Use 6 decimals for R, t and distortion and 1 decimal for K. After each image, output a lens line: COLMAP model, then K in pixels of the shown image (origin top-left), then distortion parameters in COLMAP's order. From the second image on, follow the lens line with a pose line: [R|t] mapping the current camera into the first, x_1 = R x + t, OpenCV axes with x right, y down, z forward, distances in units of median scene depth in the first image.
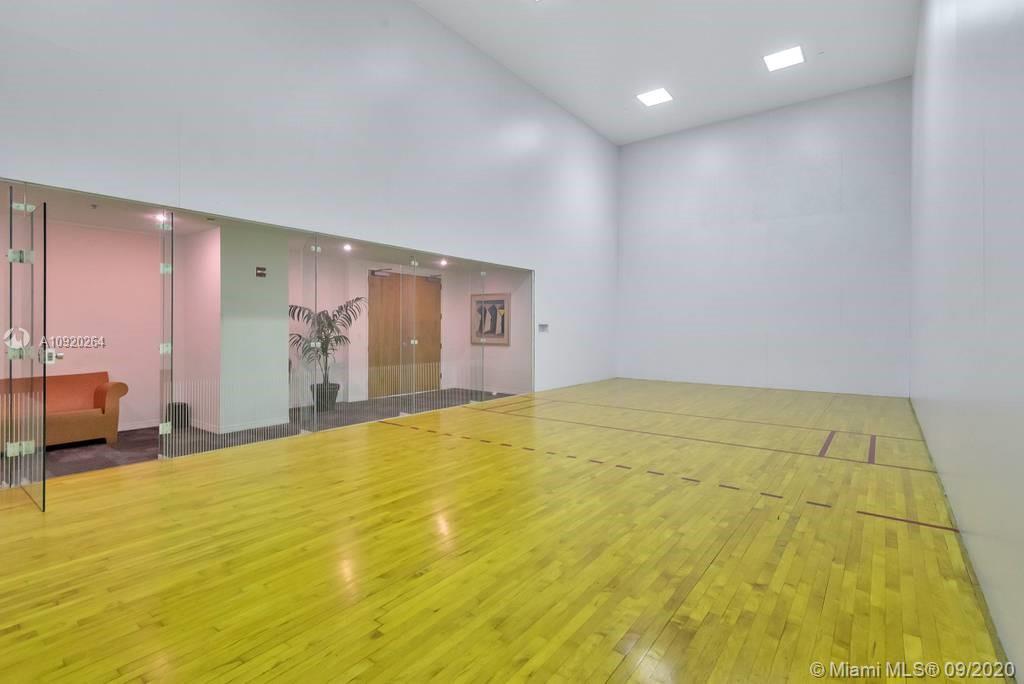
lens RADIAL K [[496.3, 0, 512.0], [0, 496.3, 342.0], [0, 0, 1]] dist [0.029699, -0.018673]
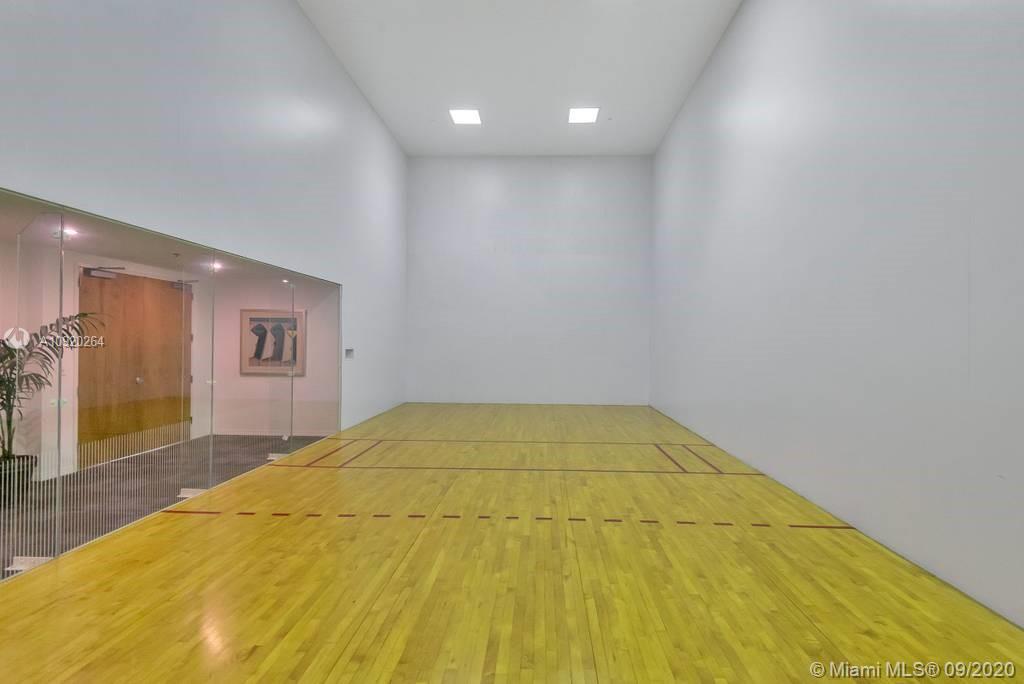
lens RADIAL K [[496.3, 0, 512.0], [0, 496.3, 342.0], [0, 0, 1]] dist [0.029699, -0.018673]
pose [[0.818448, -0.001125, 0.574579, -0.203848], [0.011534, 0.999829, -0.014472, -0.033176], [-0.574464, 0.018471, 0.818321, 0.156735]]
